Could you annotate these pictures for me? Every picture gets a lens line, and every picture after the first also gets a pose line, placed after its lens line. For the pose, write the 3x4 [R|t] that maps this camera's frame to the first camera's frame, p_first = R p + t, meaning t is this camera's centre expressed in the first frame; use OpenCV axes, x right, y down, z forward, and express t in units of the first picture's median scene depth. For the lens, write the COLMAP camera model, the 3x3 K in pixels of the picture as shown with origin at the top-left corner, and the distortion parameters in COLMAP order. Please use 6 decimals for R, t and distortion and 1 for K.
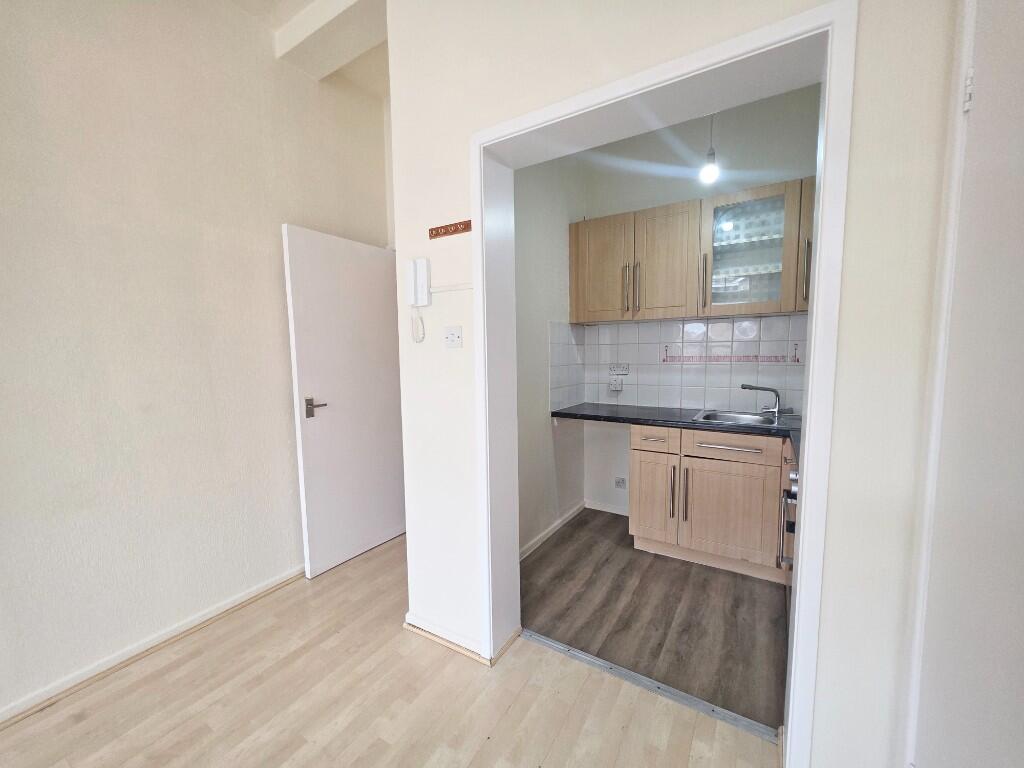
lens RADIAL K [[411.4, 0, 513.4], [0, 411.4, 390.1], [0, 0, 1]] dist [0.001833, 0.000222]
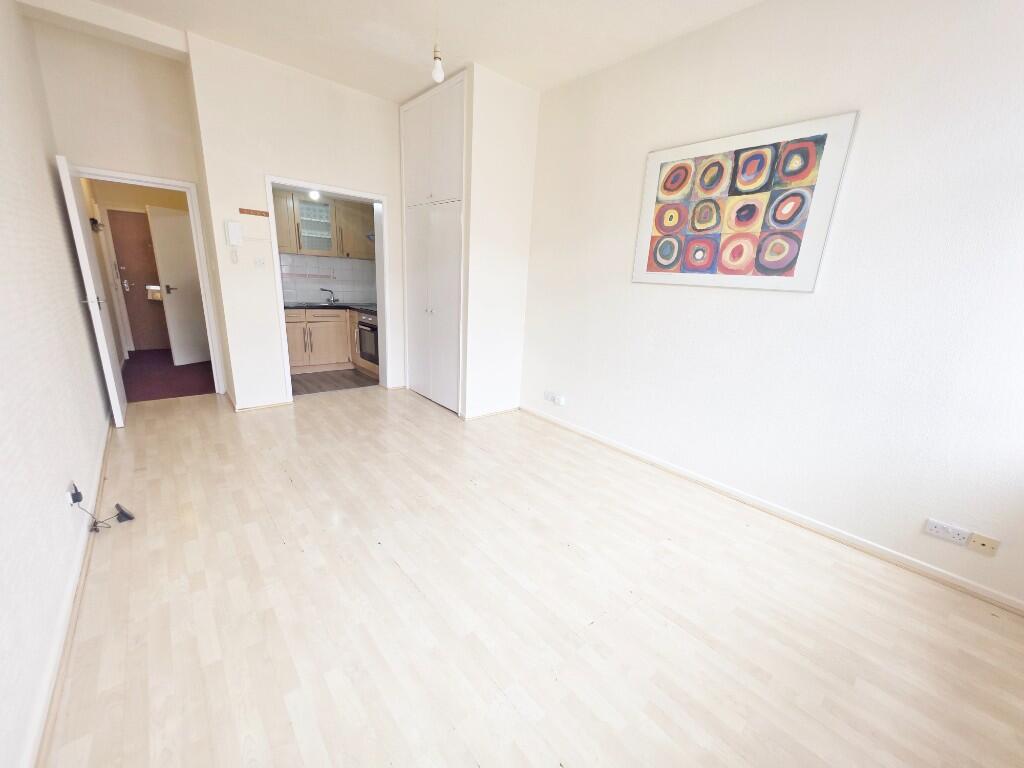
lens RADIAL K [[407.3, 0, 512.2], [0, 407.3, 392.2], [0, 0, 1]] dist [0.001561, 0.000307]
pose [[0.302363, -0.229179, 0.925232, -1.303934], [0.034993, 0.972680, 0.229497, 0.063387], [-0.952550, -0.037015, 0.302122, -0.669070]]
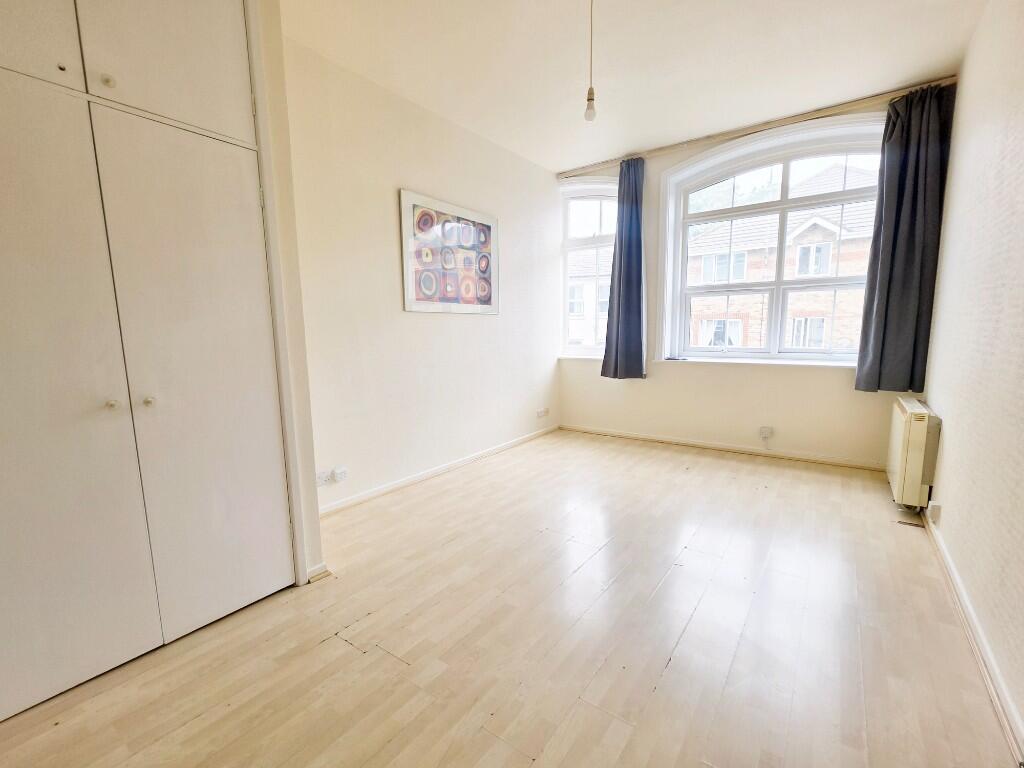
lens RADIAL K [[452.9, 0, 510.8], [0, 452.9, 393.6], [0, 0, 1]] dist [0.000339, -0.000228]
pose [[-0.996896, 0.016574, 0.076970, -0.348905], [0.034535, 0.970580, 0.238290, -0.042295], [-0.070756, 0.240208, -0.968139, 0.798619]]
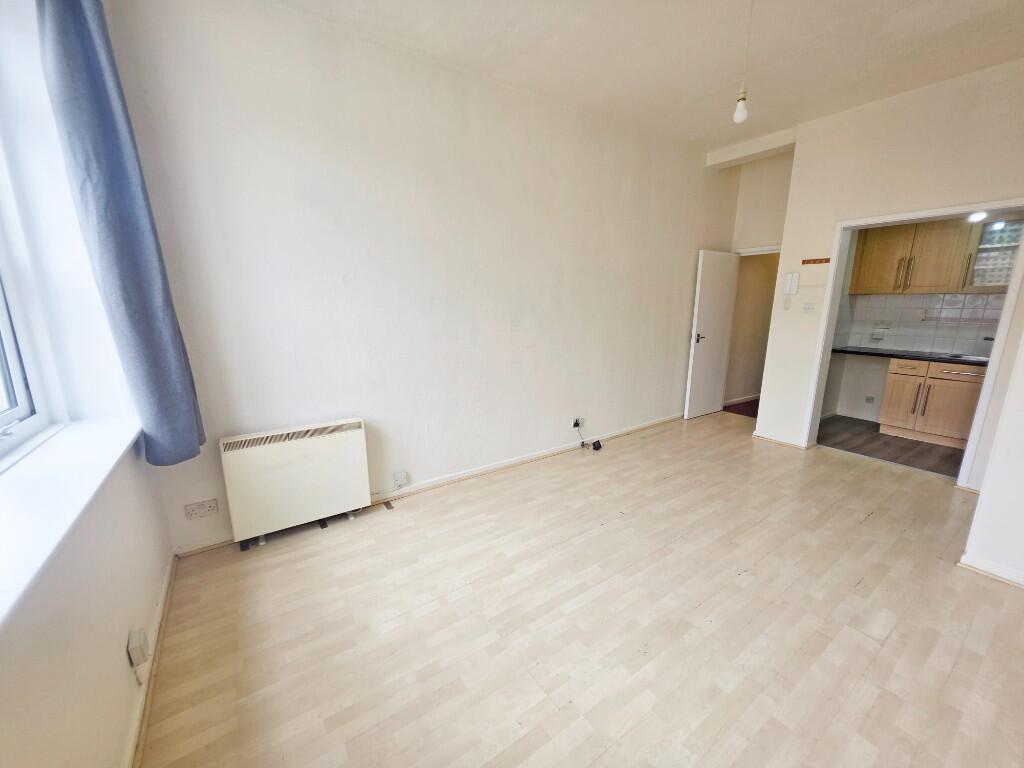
lens RADIAL K [[407.3, 0, 512.2], [0, 407.3, 392.2], [0, 0, 1]] dist [0.001561, 0.000307]
pose [[0.916146, 0.099616, -0.388268, -0.495578], [-0.049738, 0.989393, 0.136483, 0.073814], [0.397746, -0.105727, 0.911384, -1.211712]]
